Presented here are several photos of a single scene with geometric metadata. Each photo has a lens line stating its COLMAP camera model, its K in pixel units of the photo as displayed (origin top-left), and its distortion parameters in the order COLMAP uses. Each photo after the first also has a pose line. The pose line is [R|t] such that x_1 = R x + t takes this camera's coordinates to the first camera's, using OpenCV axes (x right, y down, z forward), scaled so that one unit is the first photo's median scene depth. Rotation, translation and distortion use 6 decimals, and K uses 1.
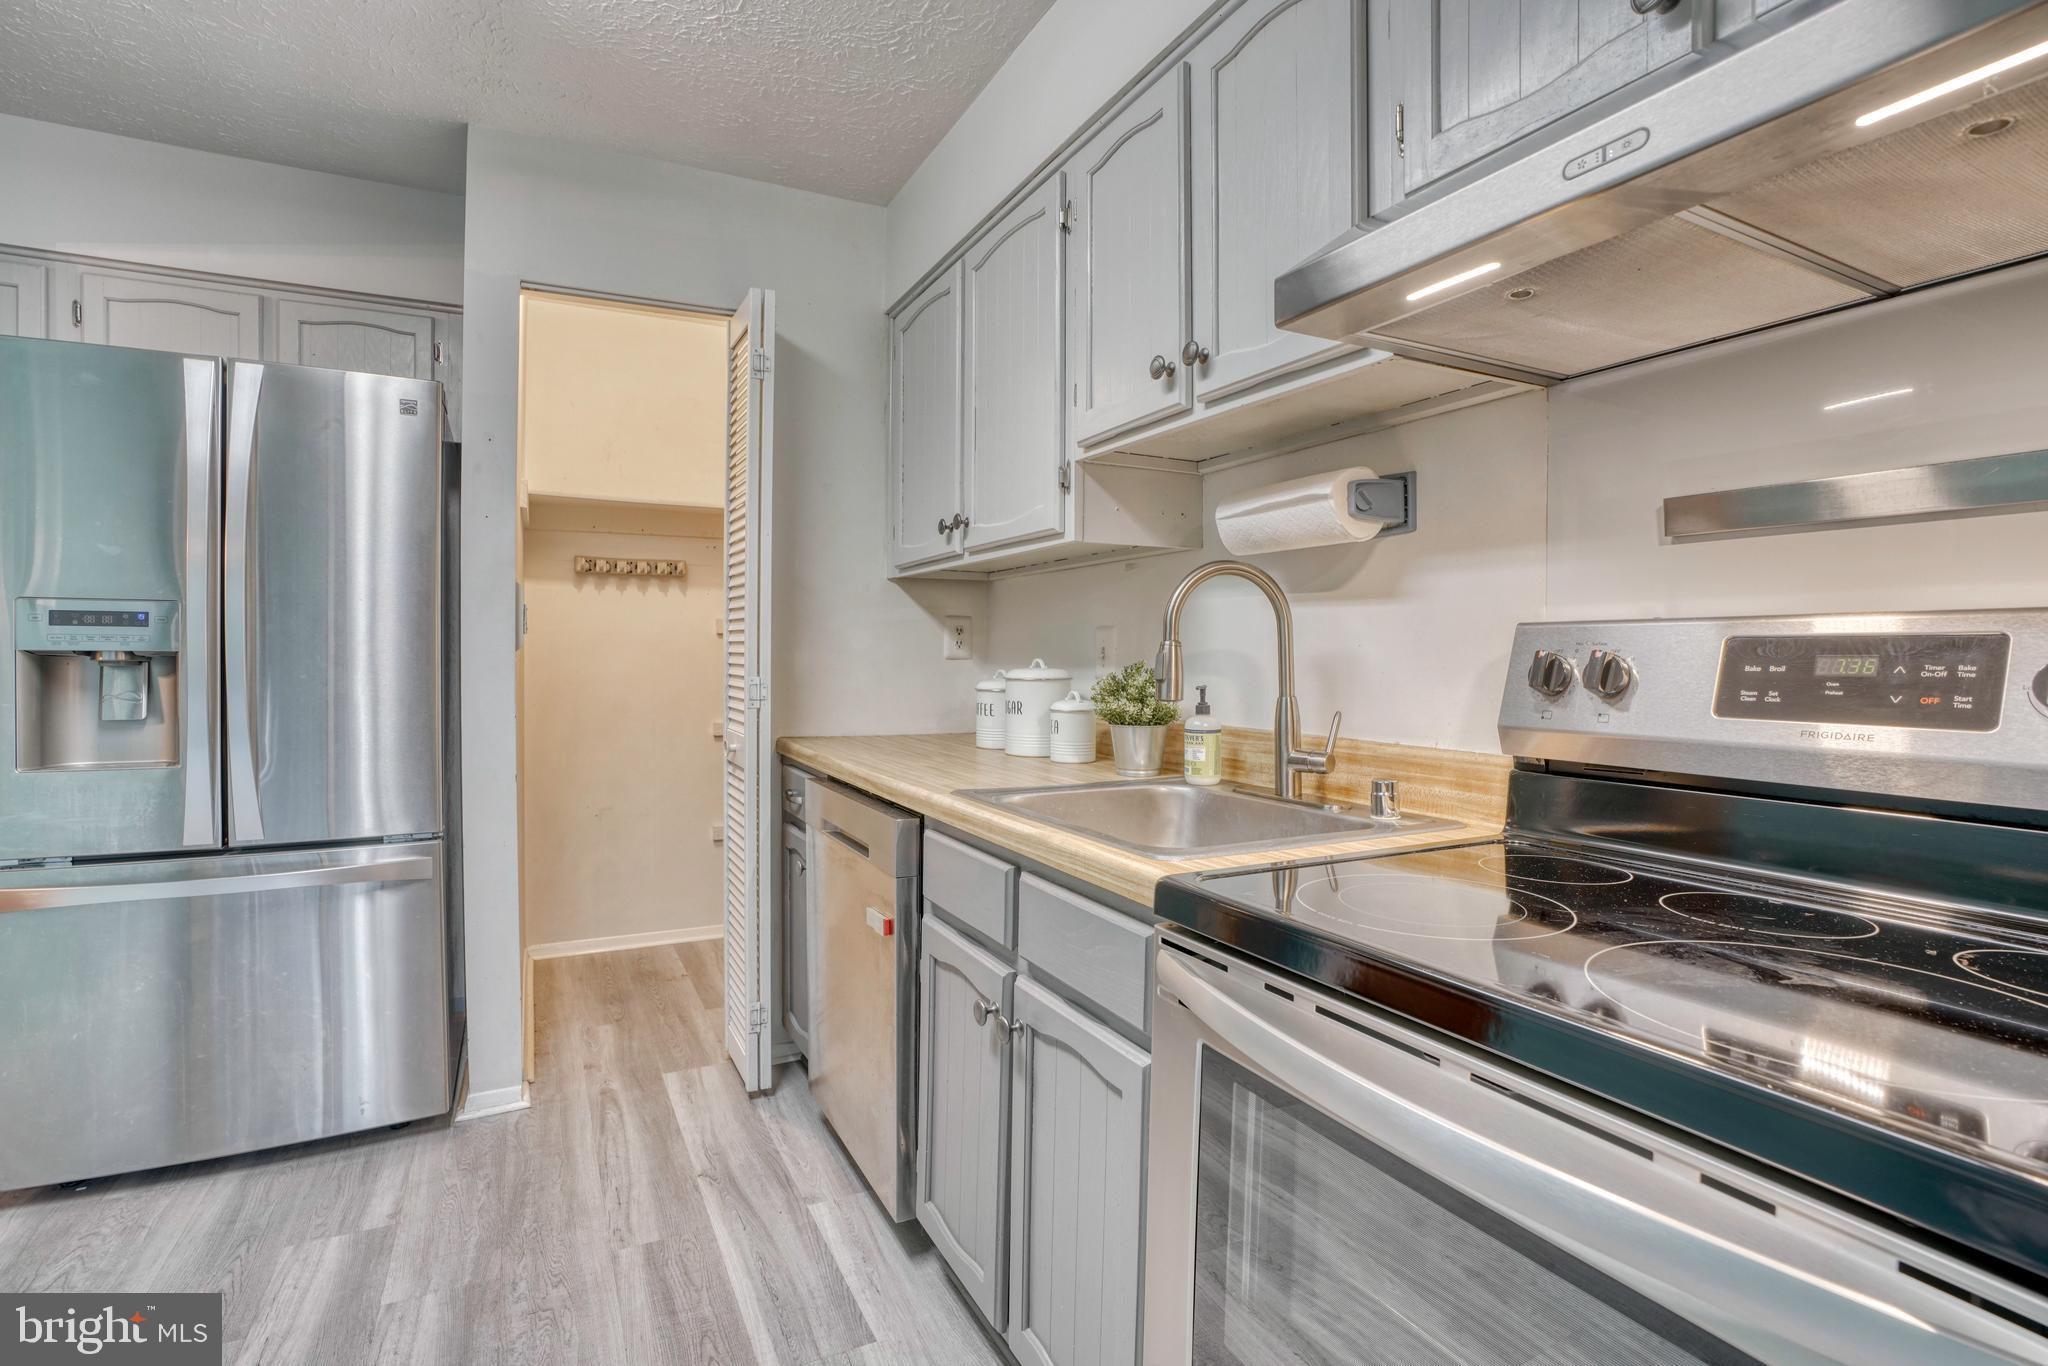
lens RADIAL K [[967.8, 0, 995.4], [0, 967.8, 677.1], [0, 0, 1]] dist [-0.050695, 0.018306]
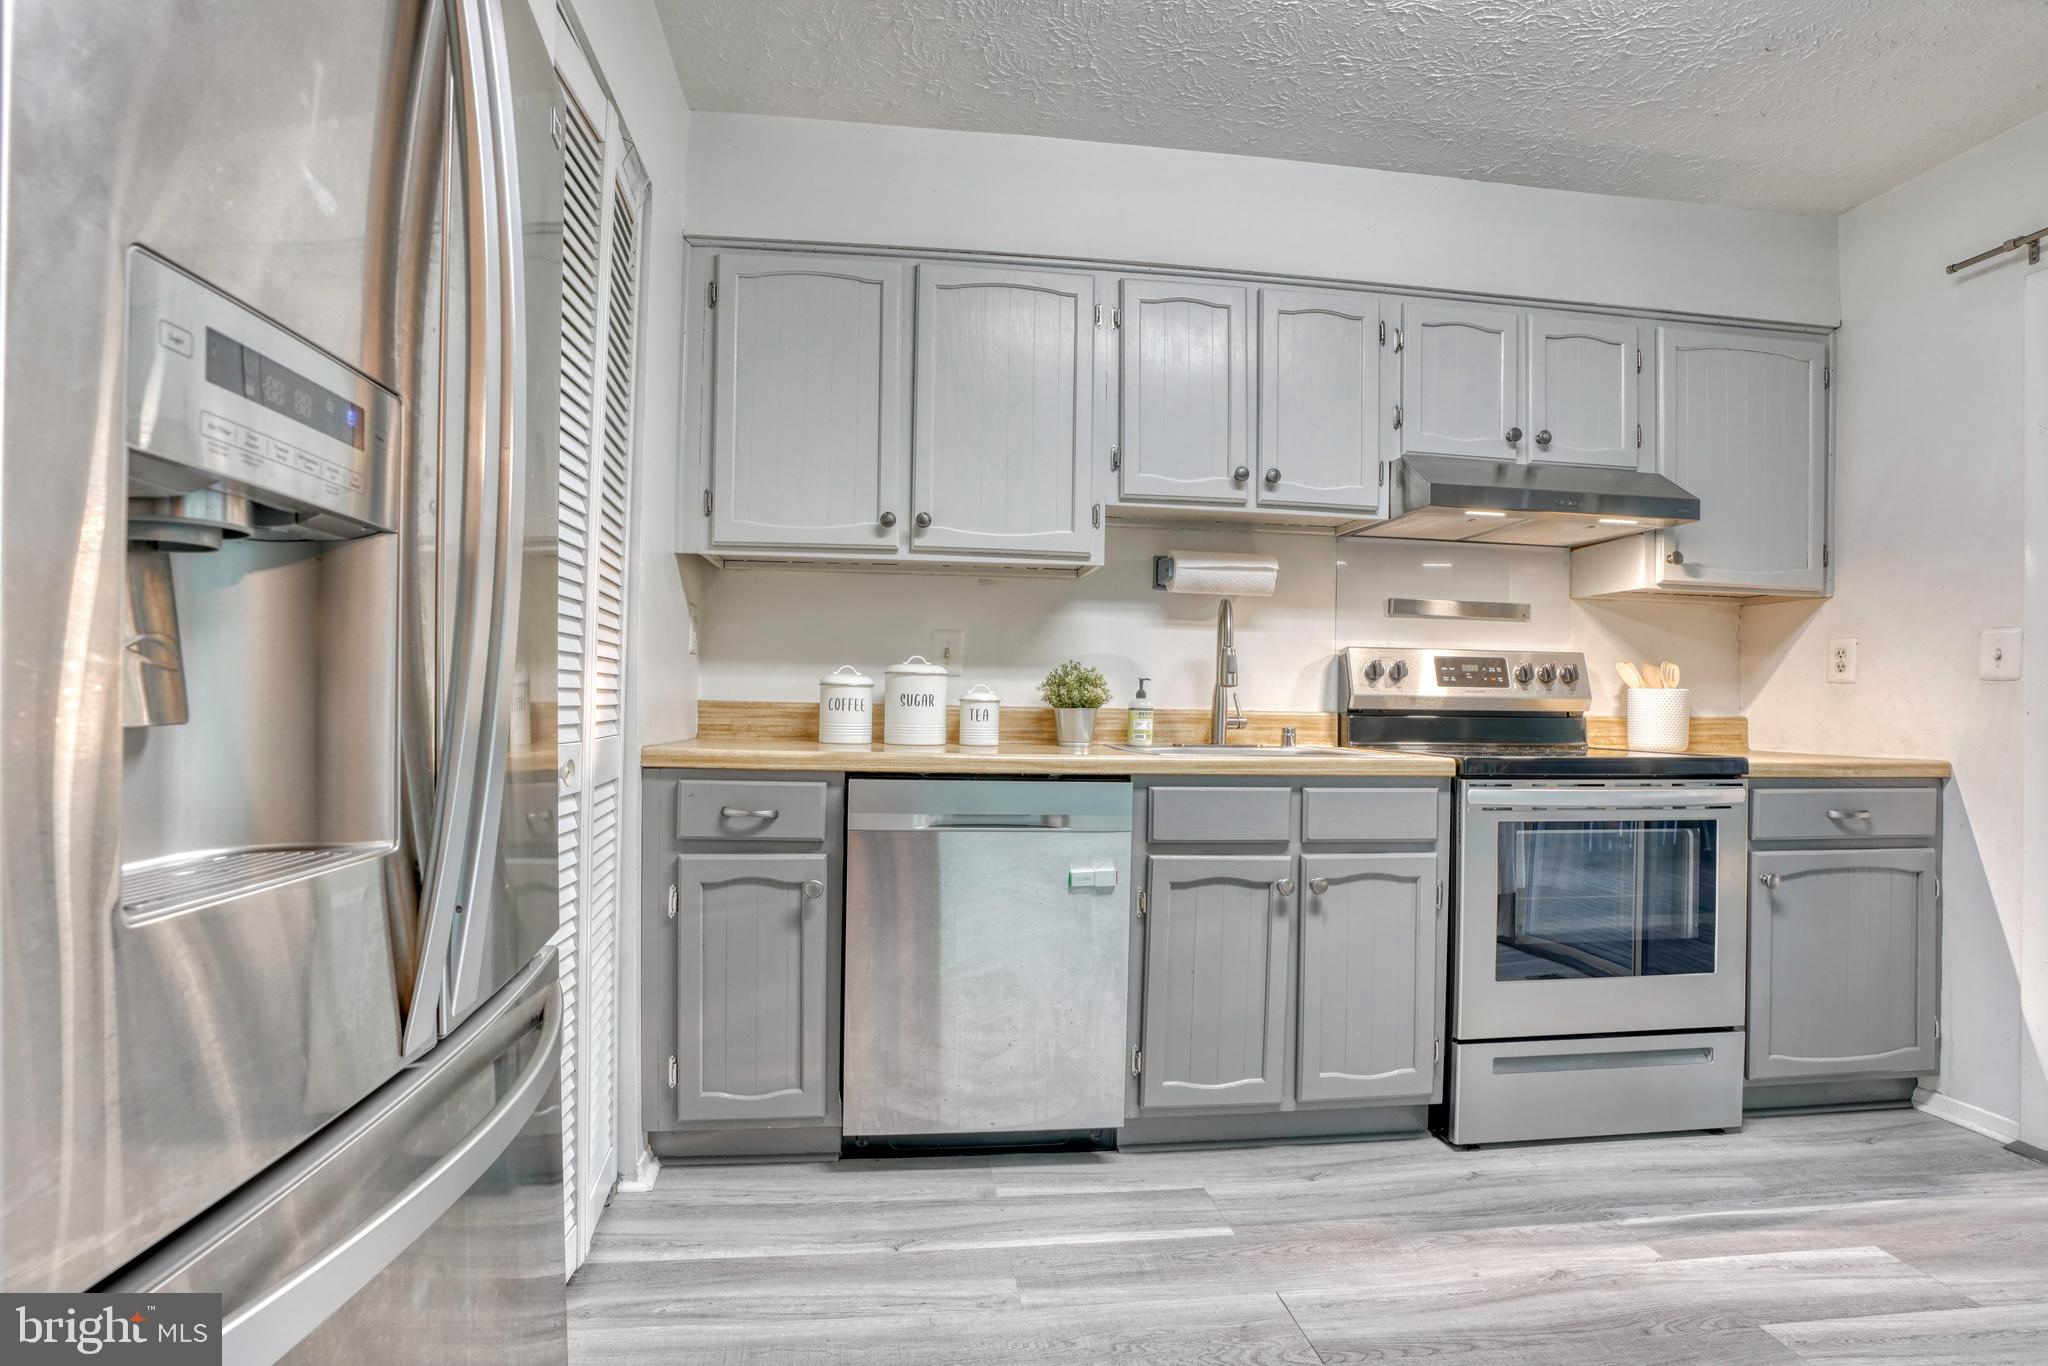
lens RADIAL K [[994.9, 0, 1002.4], [0, 994.9, 696.9], [0, 0, 1]] dist [-0.076644, 0.031180]
pose [[0.325166, 0.003968, 0.945649, -1.490537], [0.007696, 0.999947, -0.006842, 0.053669], [-0.945626, 0.009502, 0.325118, 0.848818]]
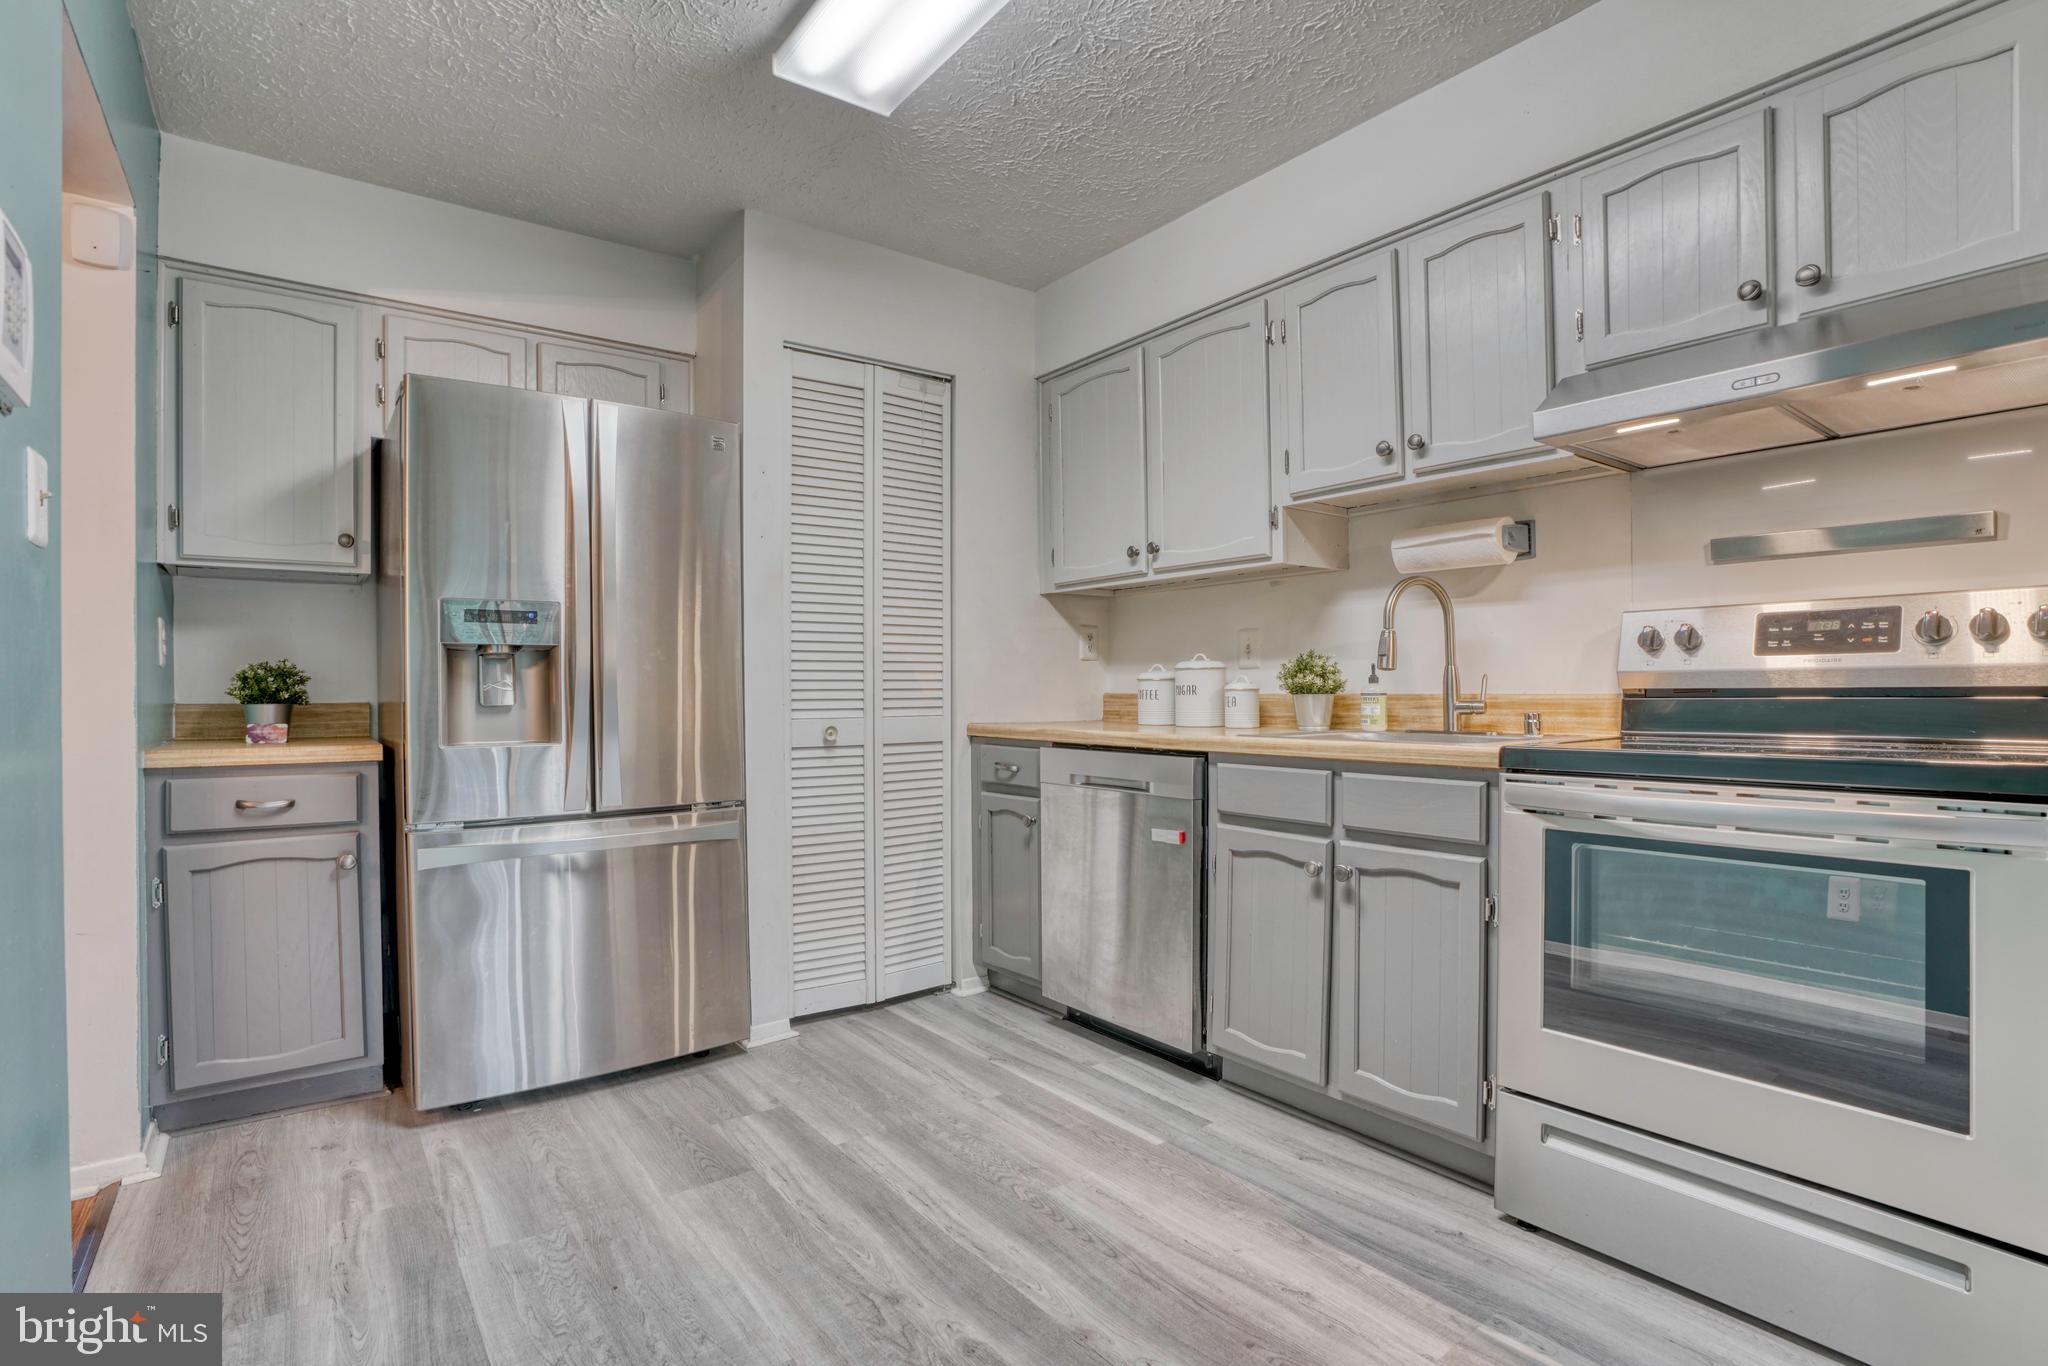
lens RADIAL K [[981.5, 0, 1010.4], [0, 981.5, 695.3], [0, 0, 1]] dist [-0.074511, 0.031767]
pose [[0.980980, -0.013936, 0.193608, -0.714605], [0.017546, 0.999702, -0.016947, 0.085150], [-0.193314, 0.020021, 0.980933, -0.379732]]
